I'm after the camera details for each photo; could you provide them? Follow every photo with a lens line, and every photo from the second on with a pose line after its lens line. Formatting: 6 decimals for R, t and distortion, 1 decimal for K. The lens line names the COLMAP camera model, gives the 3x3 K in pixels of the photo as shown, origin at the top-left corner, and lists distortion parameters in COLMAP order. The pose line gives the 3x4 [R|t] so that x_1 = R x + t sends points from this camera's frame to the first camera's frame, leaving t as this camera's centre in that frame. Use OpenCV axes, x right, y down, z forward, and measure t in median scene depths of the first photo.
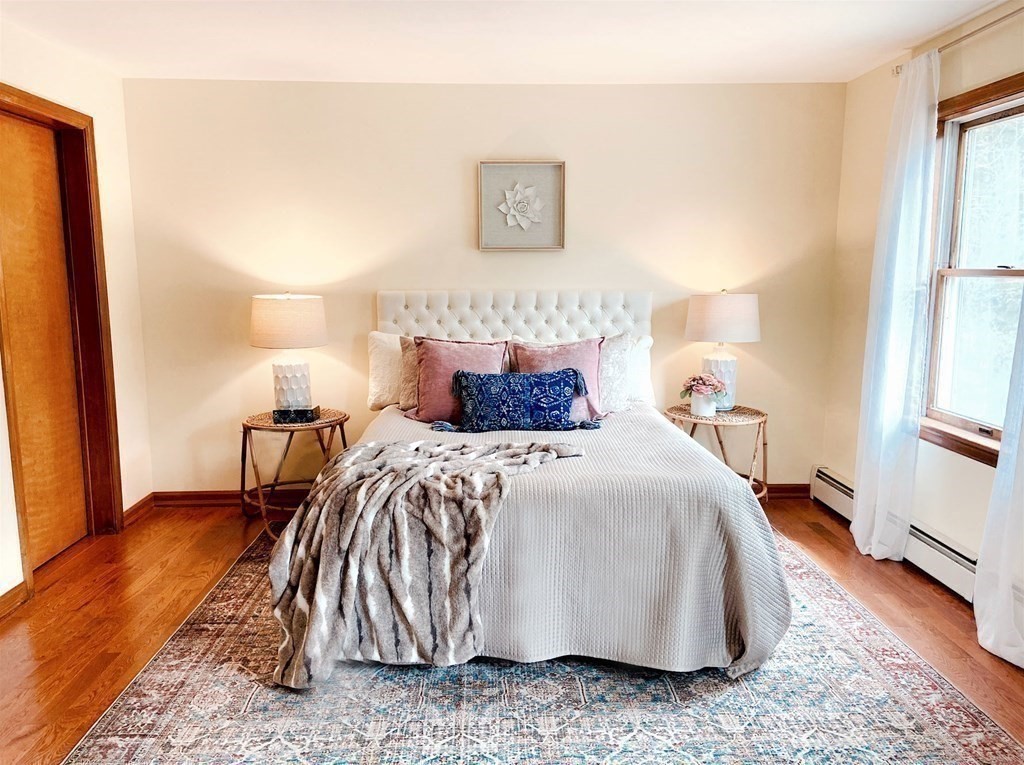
lens RADIAL K [[774.3, 0, 504.9], [0, 774.3, 379.7], [0, 0, 1]] dist [0.083797, -0.086935]
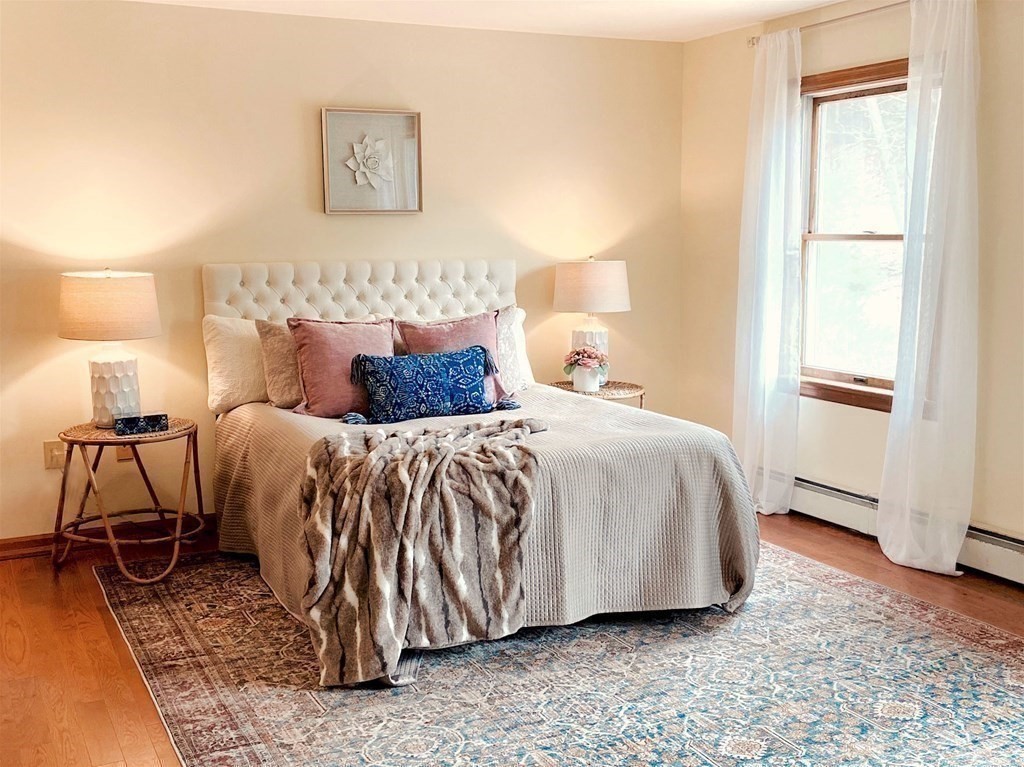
lens RADIAL K [[1105.9, 0, 518.8], [0, 1105.9, 381.1], [0, 0, 1]] dist [0.081388, 0.000000]
pose [[0.914008, -0.062878, 0.400793, -0.411553], [0.064031, 0.997892, 0.010532, 0.017060], [-0.400611, 0.016037, 0.916108, -0.216724]]
